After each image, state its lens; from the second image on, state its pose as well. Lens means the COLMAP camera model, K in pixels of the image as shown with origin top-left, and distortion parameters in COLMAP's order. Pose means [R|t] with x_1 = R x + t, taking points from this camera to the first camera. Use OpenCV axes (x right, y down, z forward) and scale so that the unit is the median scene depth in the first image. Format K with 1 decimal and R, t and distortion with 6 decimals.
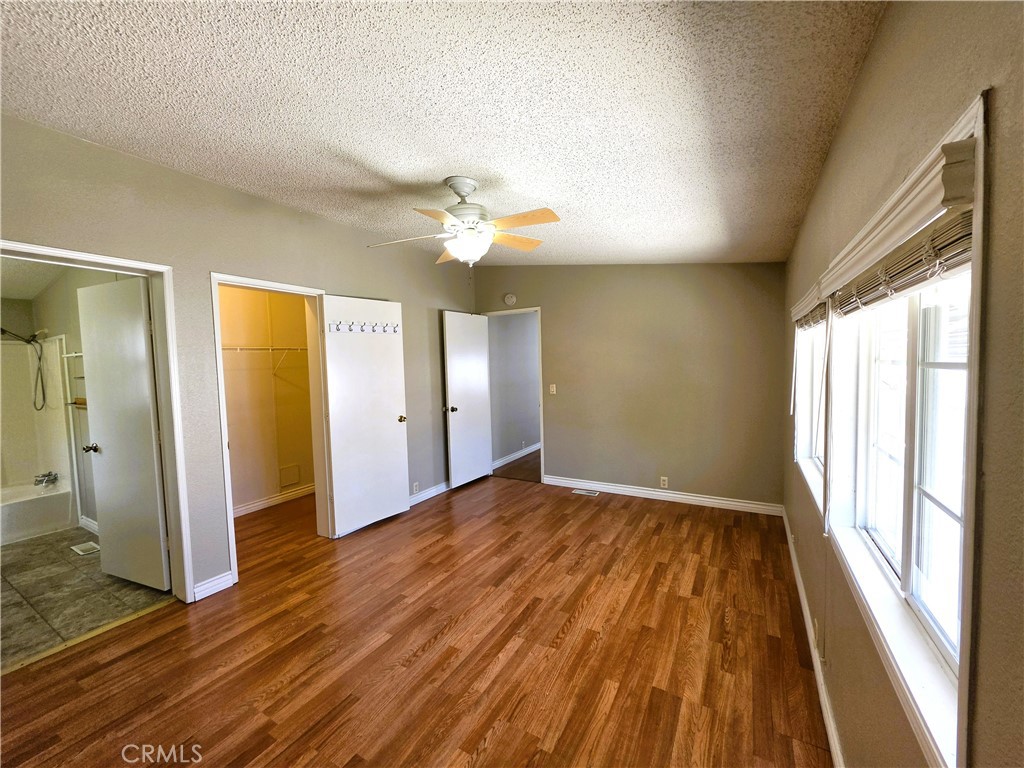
lens RADIAL K [[470.1, 0, 507.3], [0, 470.1, 385.5], [0, 0, 1]] dist [-0.006596, 0.000948]
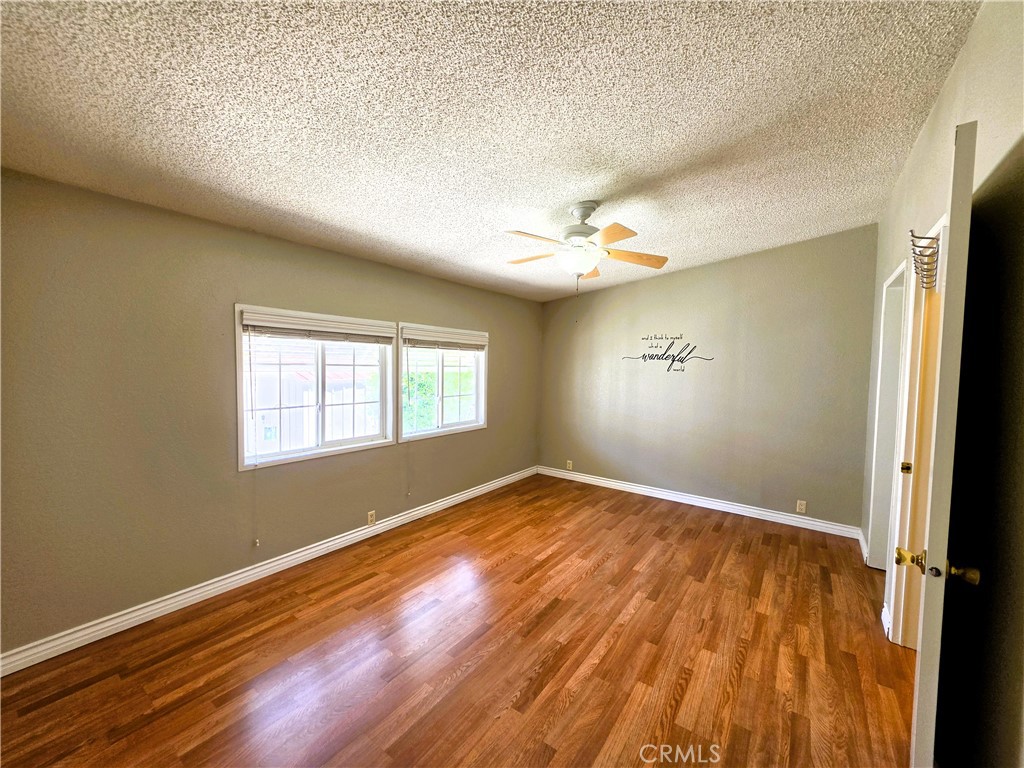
lens RADIAL K [[470.1, 0, 507.3], [0, 470.1, 385.5], [0, 0, 1]] dist [-0.006596, 0.000948]
pose [[-0.996189, 0.003411, 0.087159, -0.008498], [0.011322, 0.995838, 0.090433, -0.097442], [-0.086488, 0.091076, -0.992081, 2.068740]]
